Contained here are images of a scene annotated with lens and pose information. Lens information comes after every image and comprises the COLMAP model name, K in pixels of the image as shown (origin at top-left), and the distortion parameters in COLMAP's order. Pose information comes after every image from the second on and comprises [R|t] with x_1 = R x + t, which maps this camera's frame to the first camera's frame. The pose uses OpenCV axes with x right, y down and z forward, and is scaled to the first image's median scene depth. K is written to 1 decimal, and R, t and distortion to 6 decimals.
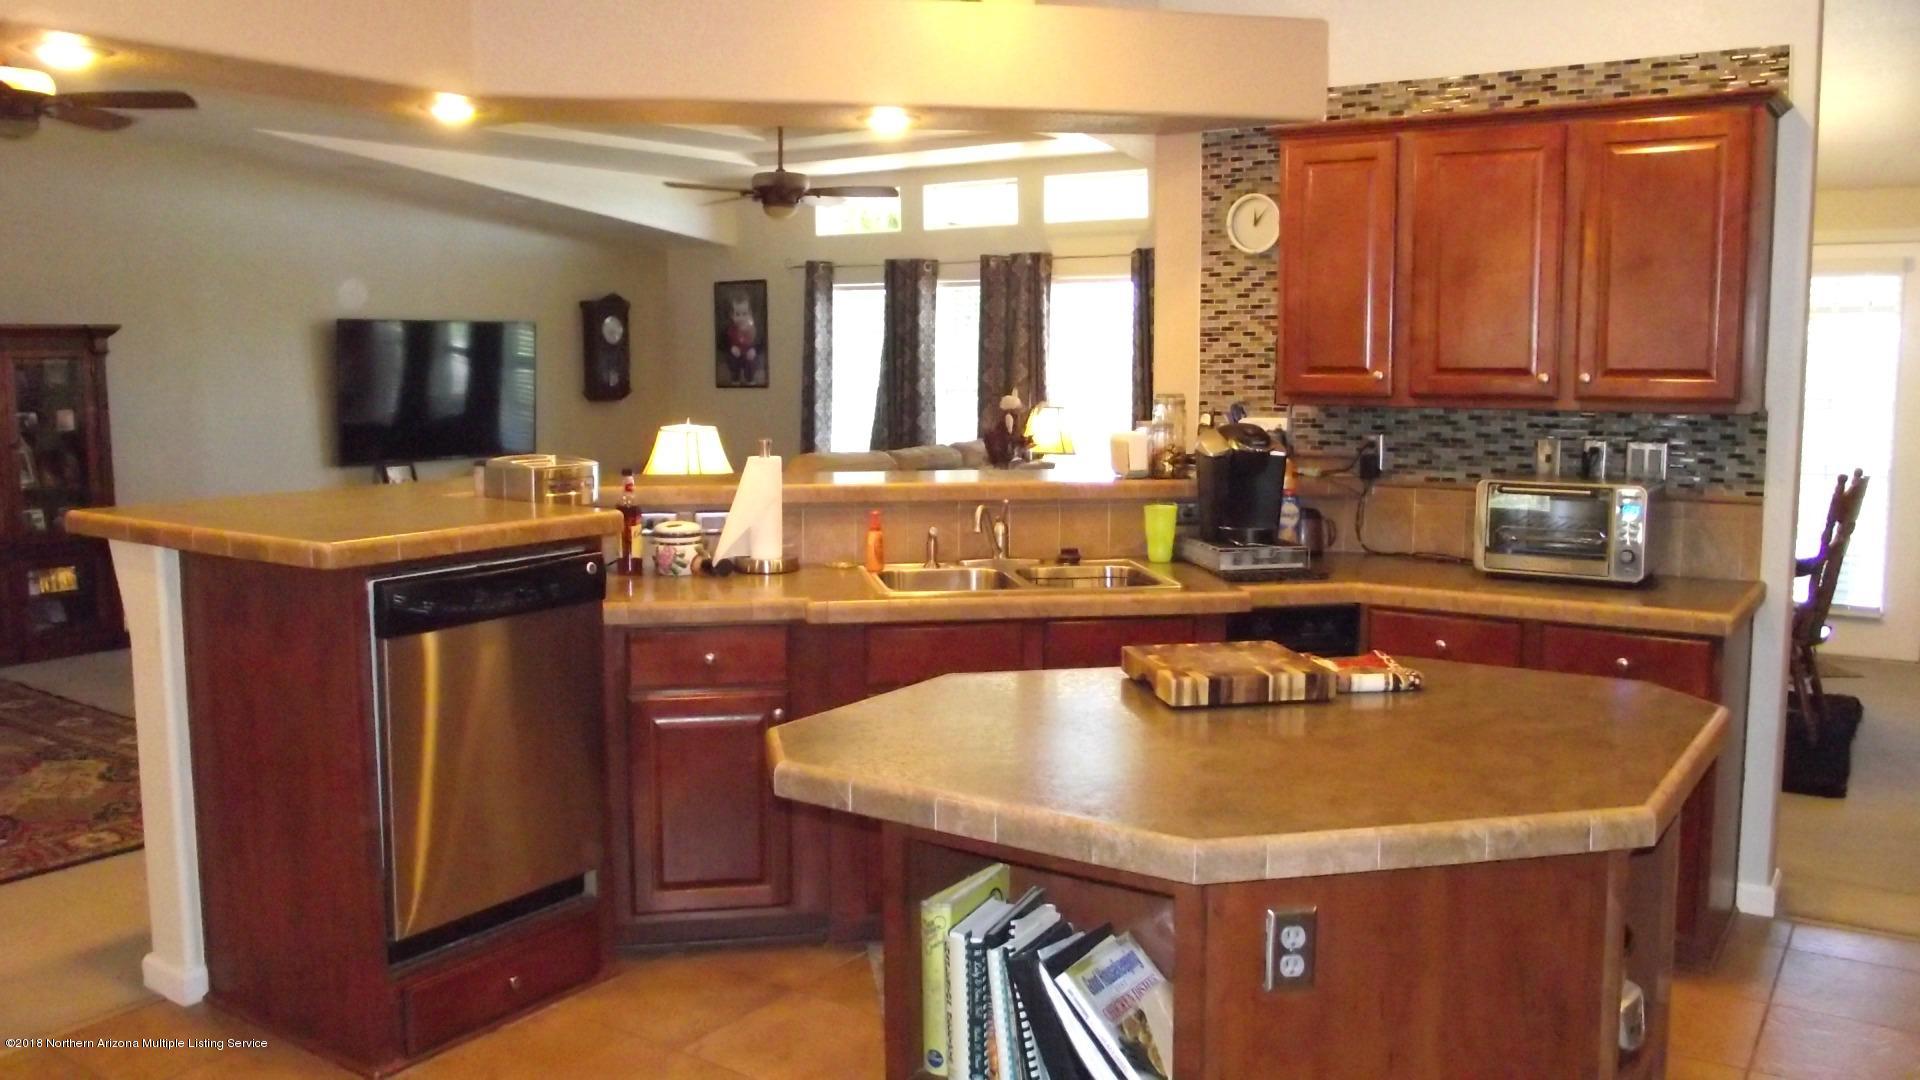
lens RADIAL K [[1518.0, 0, 971.7], [0, 1518.0, 541.7], [0, 0, 1]] dist [-0.079229, 0.052552]
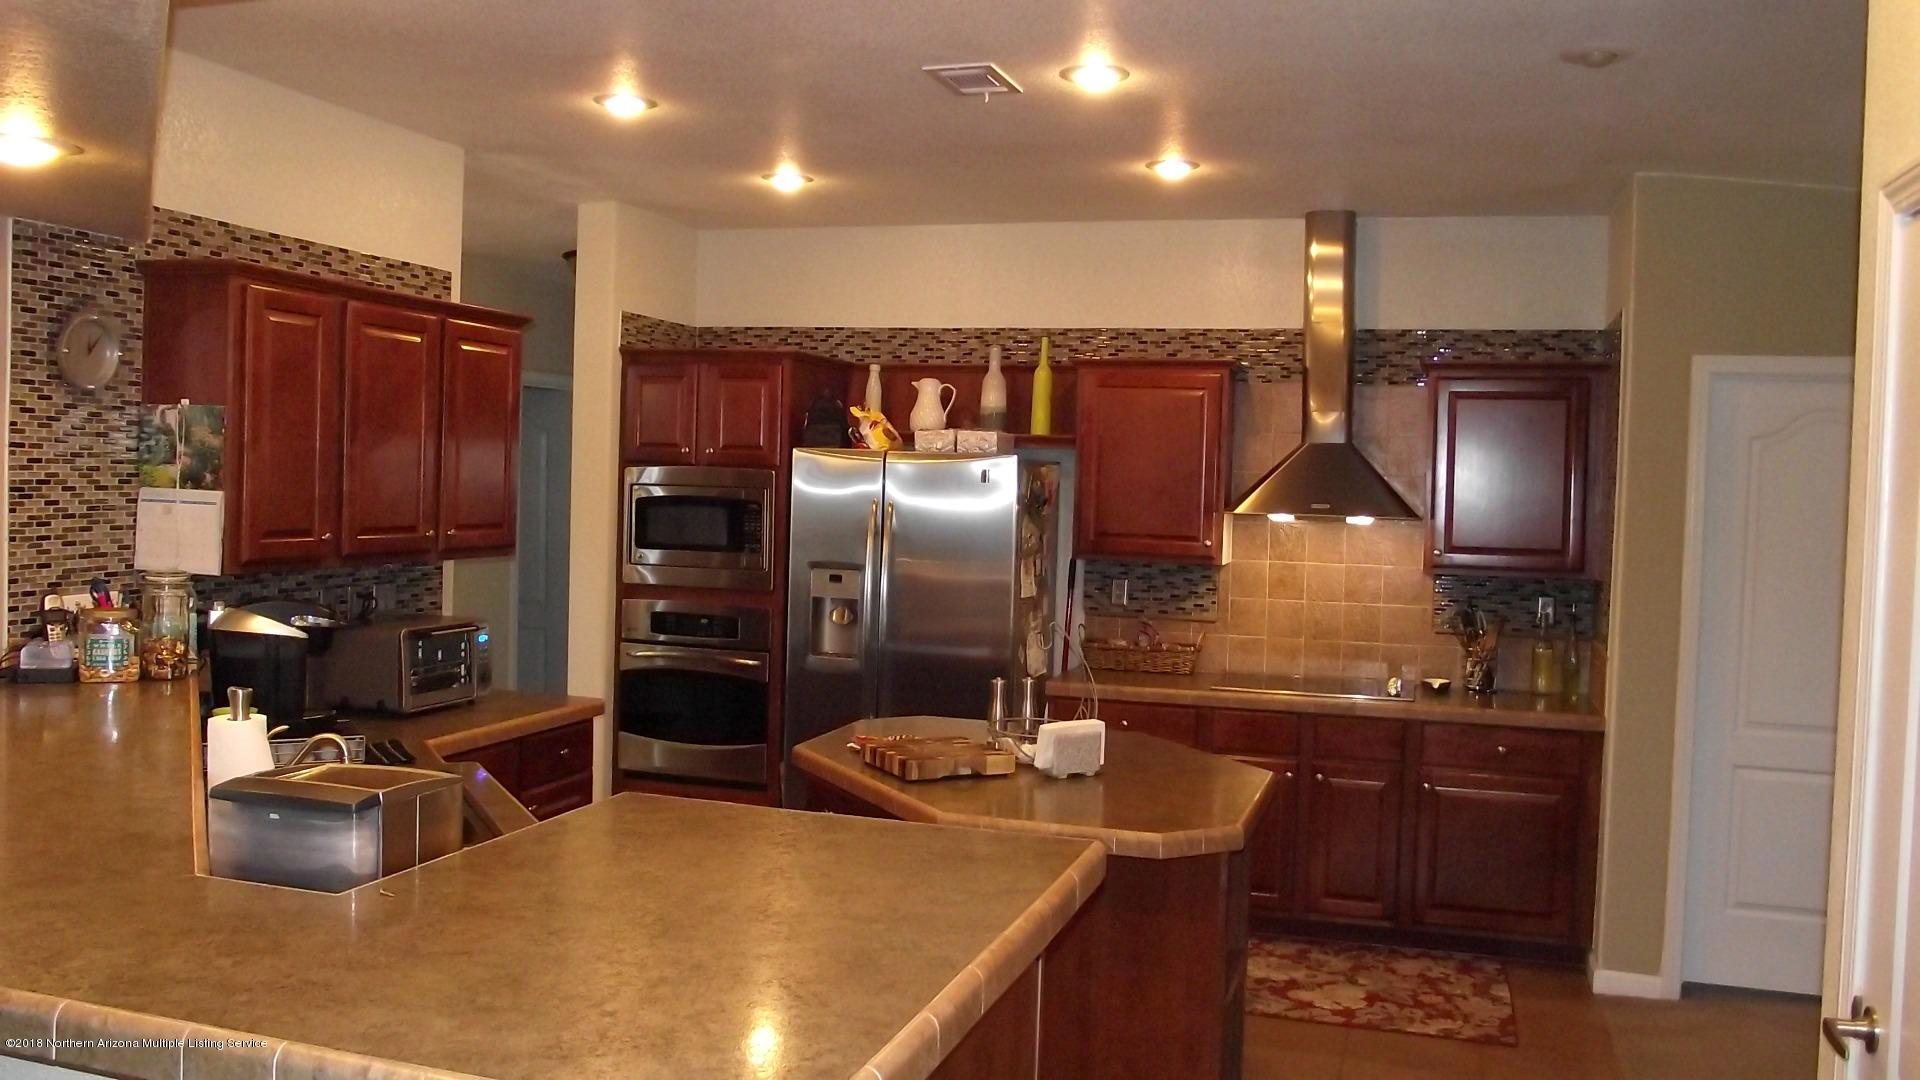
lens RADIAL K [[1518.0, 0, 964.6], [0, 1518.0, 537.2], [0, 0, 1]] dist [-0.079229, 0.052552]
pose [[-0.284660, -0.039894, 0.957798, -0.698486], [0.091841, 0.993403, 0.068672, -0.124952], [-0.954219, 0.107513, -0.279118, 0.788192]]
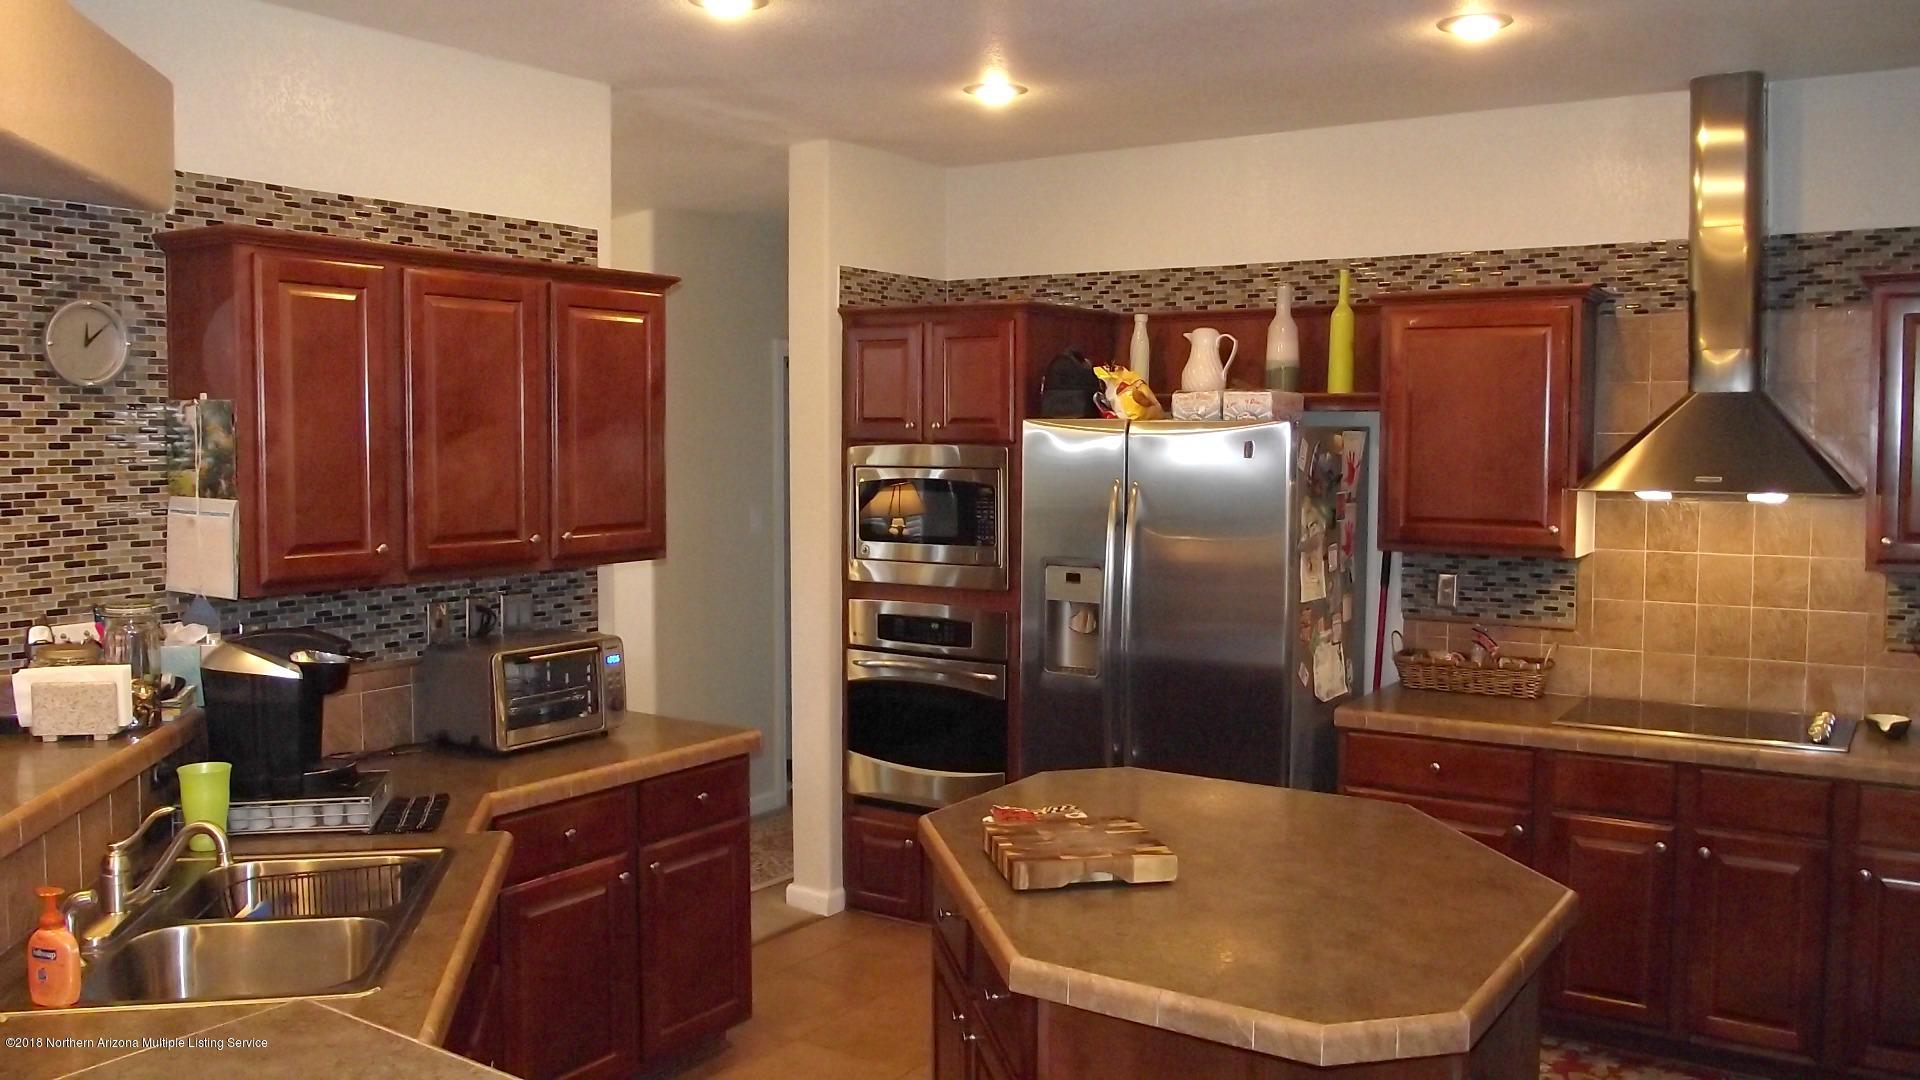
lens RADIAL K [[1518.0, 0, 971.1], [0, 1518.0, 530.7], [0, 0, 1]] dist [-0.079229, 0.052552]
pose [[-0.003064, -0.059358, 0.998232, -0.495375], [0.124013, 0.990508, 0.059279, -0.115988], [-0.992276, 0.123976, 0.004326, 0.606817]]
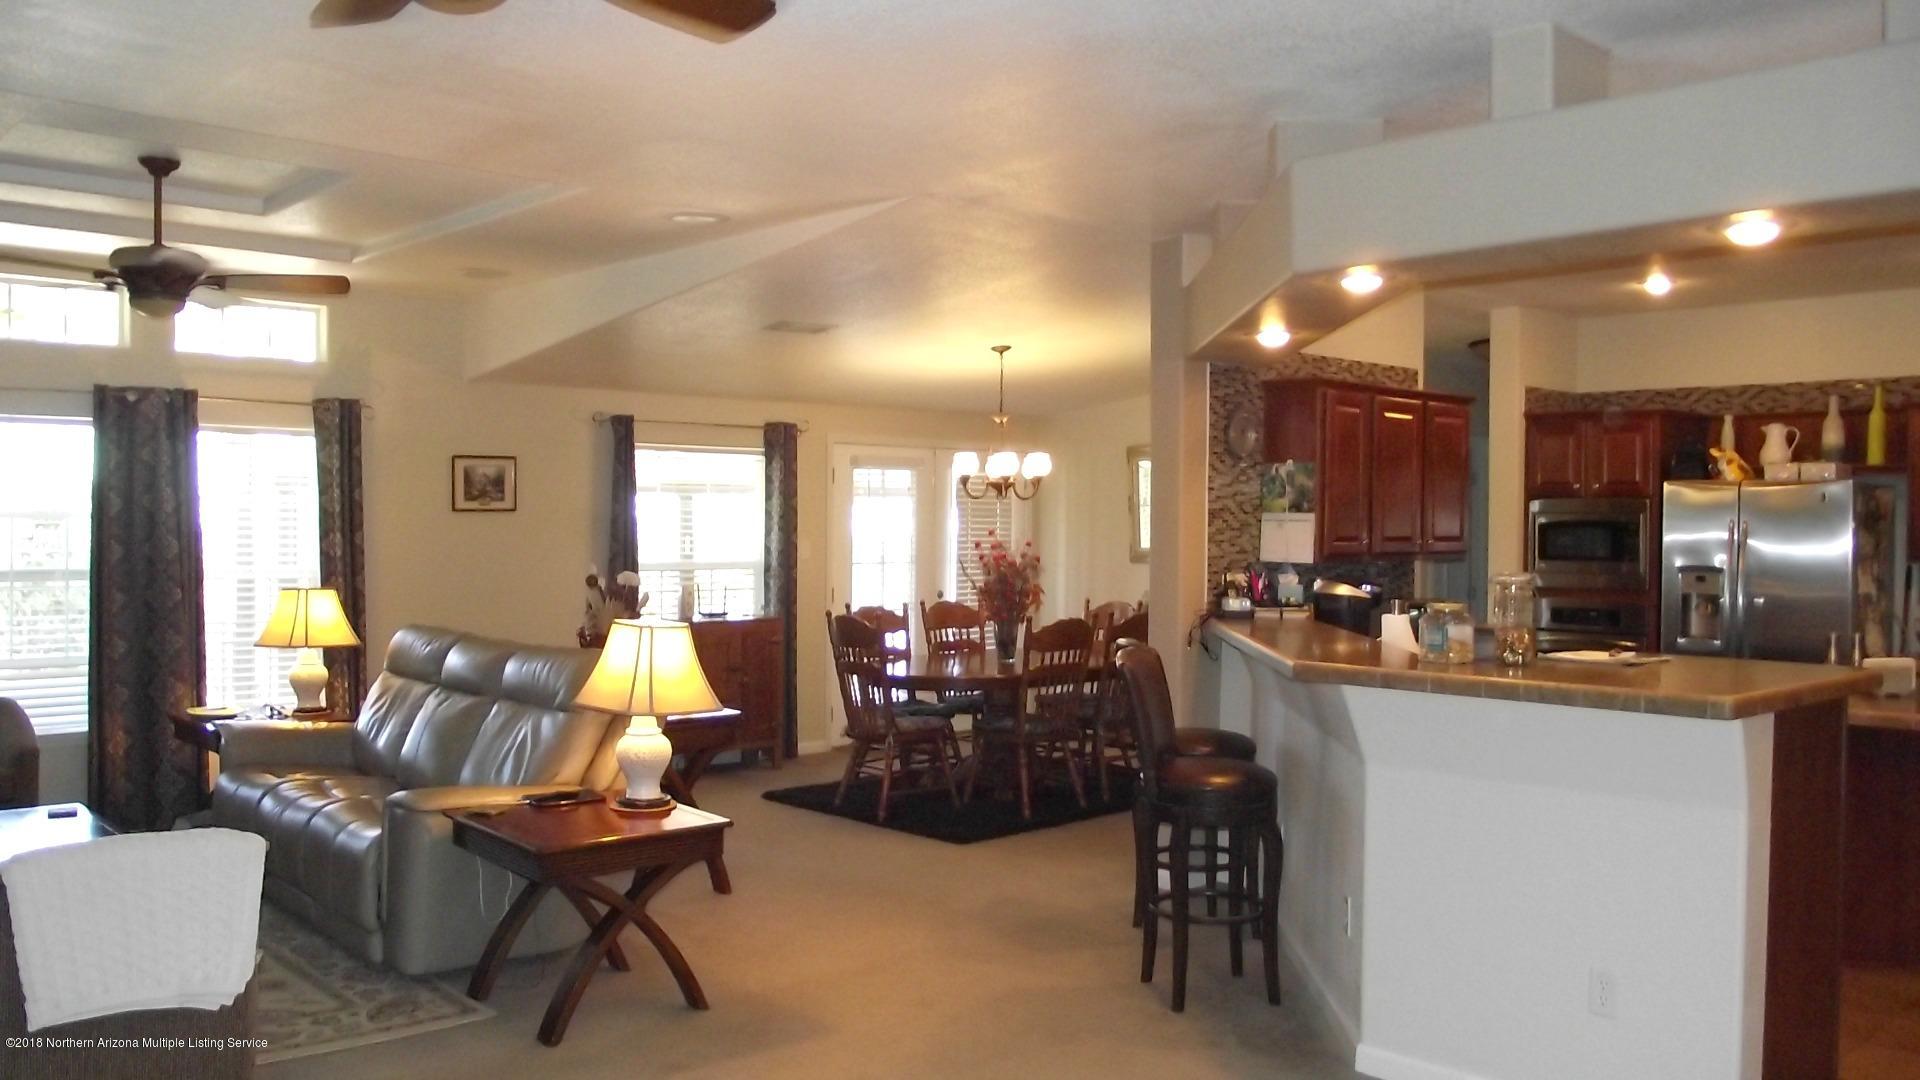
lens RADIAL K [[1518.0, 0, 970.8], [0, 1518.0, 538.2], [0, 0, 1]] dist [-0.079229, 0.052552]
pose [[0.229874, -0.003641, 0.973214, -1.231510], [0.114275, 0.993176, -0.023276, -0.112179], [-0.966488, 0.116565, 0.228722, 0.933699]]
